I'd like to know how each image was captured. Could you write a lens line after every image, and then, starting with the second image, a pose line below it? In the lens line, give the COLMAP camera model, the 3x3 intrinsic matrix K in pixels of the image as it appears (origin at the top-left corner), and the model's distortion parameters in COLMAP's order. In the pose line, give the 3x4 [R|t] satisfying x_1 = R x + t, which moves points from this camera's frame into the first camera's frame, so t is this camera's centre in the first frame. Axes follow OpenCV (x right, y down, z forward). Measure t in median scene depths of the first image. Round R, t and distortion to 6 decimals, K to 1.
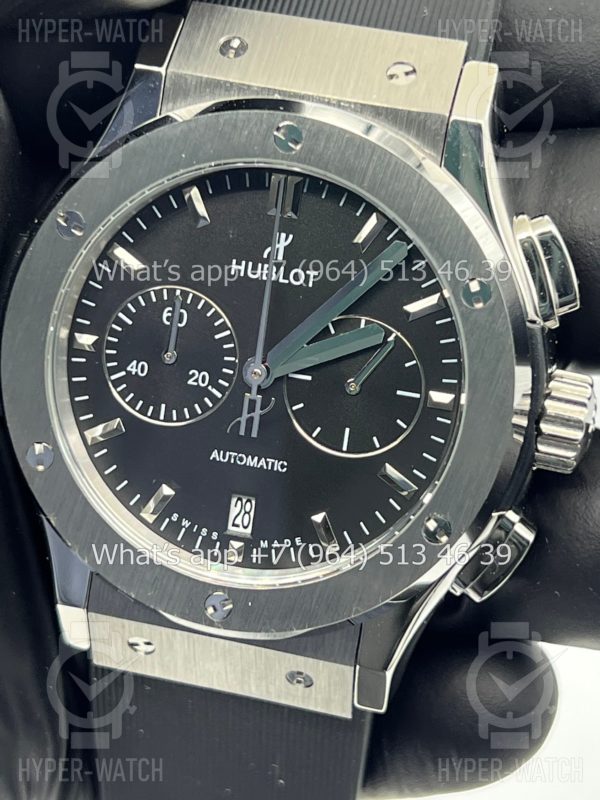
lens RADIAL K [[1865.3, 0, 300.0], [0, 1865.3, 400.0], [0, 0, 1]] dist [0.292269, -0.568015]
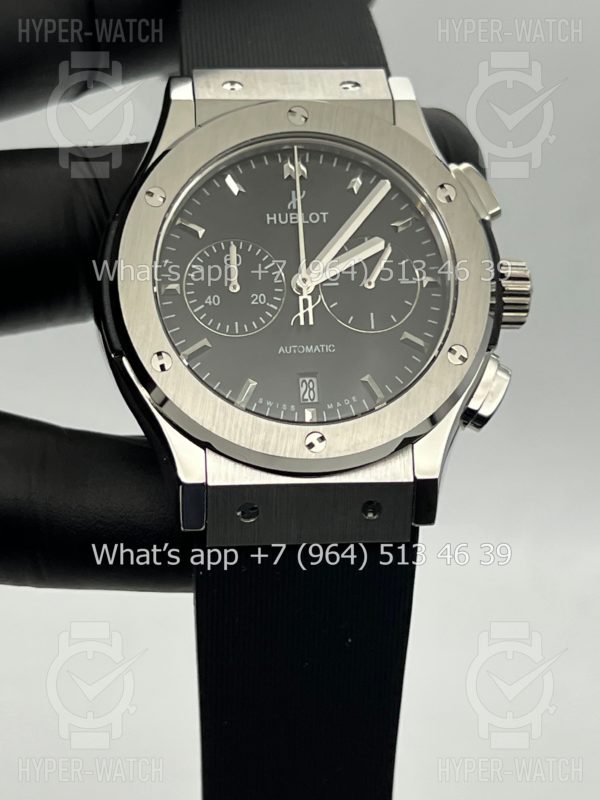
lens RADIAL K [[1865.3, 0, 300.0], [0, 1865.3, 400.0], [0, 0, 1]] dist [0.292269, -0.568015]
pose [[0.942388, -0.126674, 0.309609, -0.463644], [0.233907, 0.911184, -0.339163, 0.533105], [-0.239147, 0.392043, 0.888319, -0.200606]]
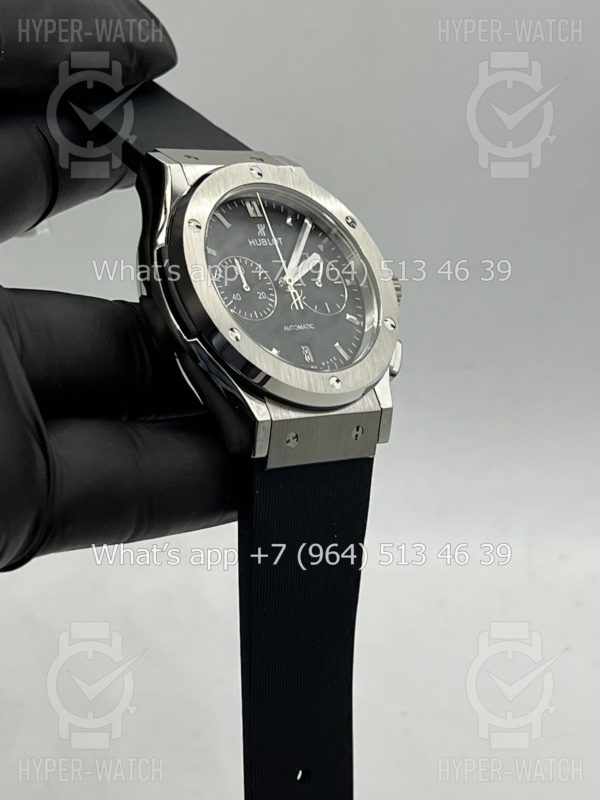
lens RADIAL K [[1865.3, 0, 300.0], [0, 1865.3, 400.0], [0, 0, 1]] dist [0.292269, -0.568015]
pose [[0.583150, -0.136747, 0.800772, -1.612462], [0.526367, 0.814422, -0.244242, 0.576165], [-0.618767, 0.563930, 0.546910, -0.025651]]
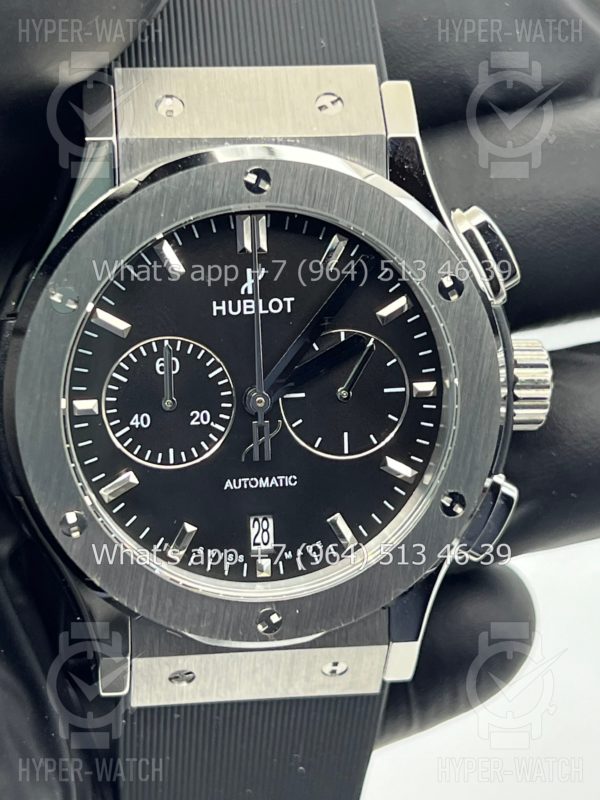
lens RADIAL K [[1865.3, 0, 300.0], [0, 1865.3, 400.0], [0, 0, 1]] dist [0.292269, -0.568015]
pose [[0.936384, -0.214776, 0.277590, -0.295609], [0.209971, 0.976563, 0.047293, -0.060079], [-0.281242, 0.014001, 0.959535, -0.034541]]
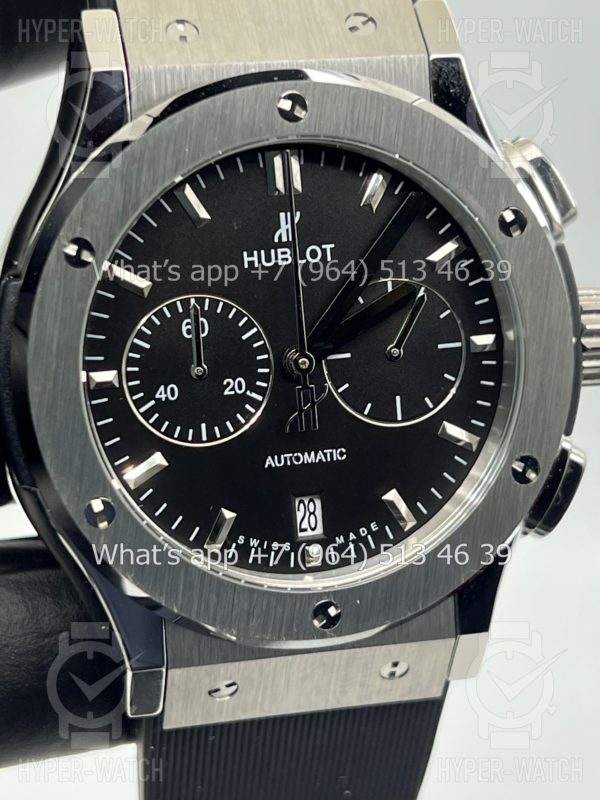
lens RADIAL K [[1865.3, 0, 300.0], [0, 1865.3, 400.0], [0, 0, 1]] dist [0.292269, -0.568015]
pose [[0.899260, -0.250074, 0.358881, -0.361830], [0.260331, 0.965306, 0.020320, -0.015484], [-0.351511, 0.075155, 0.933162, 0.125003]]
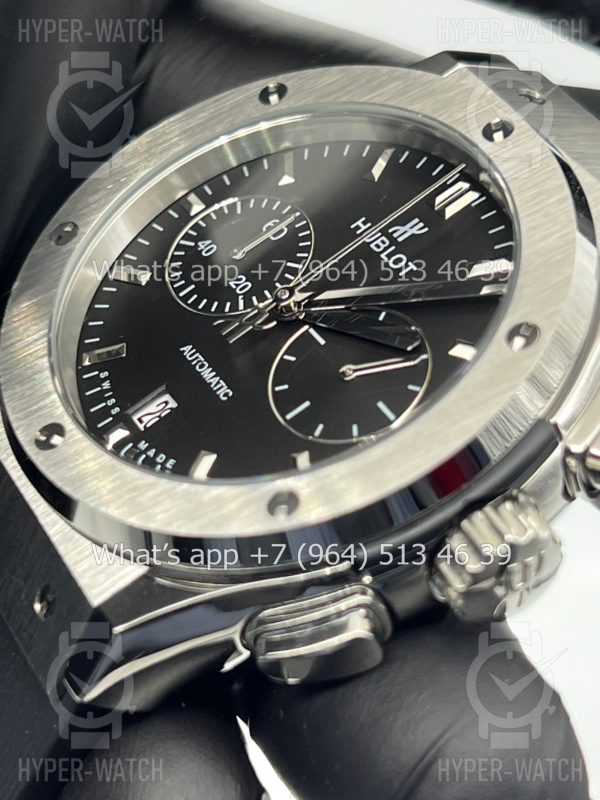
lens RADIAL K [[1865.3, 0, 300.0], [0, 1865.3, 400.0], [0, 0, 1]] dist [0.292269, -0.568015]
pose [[0.662111, 0.582095, -0.471990, 0.416584], [-0.744890, 0.580227, -0.329356, 0.292650], [0.082145, 0.569651, 0.817771, 0.311795]]
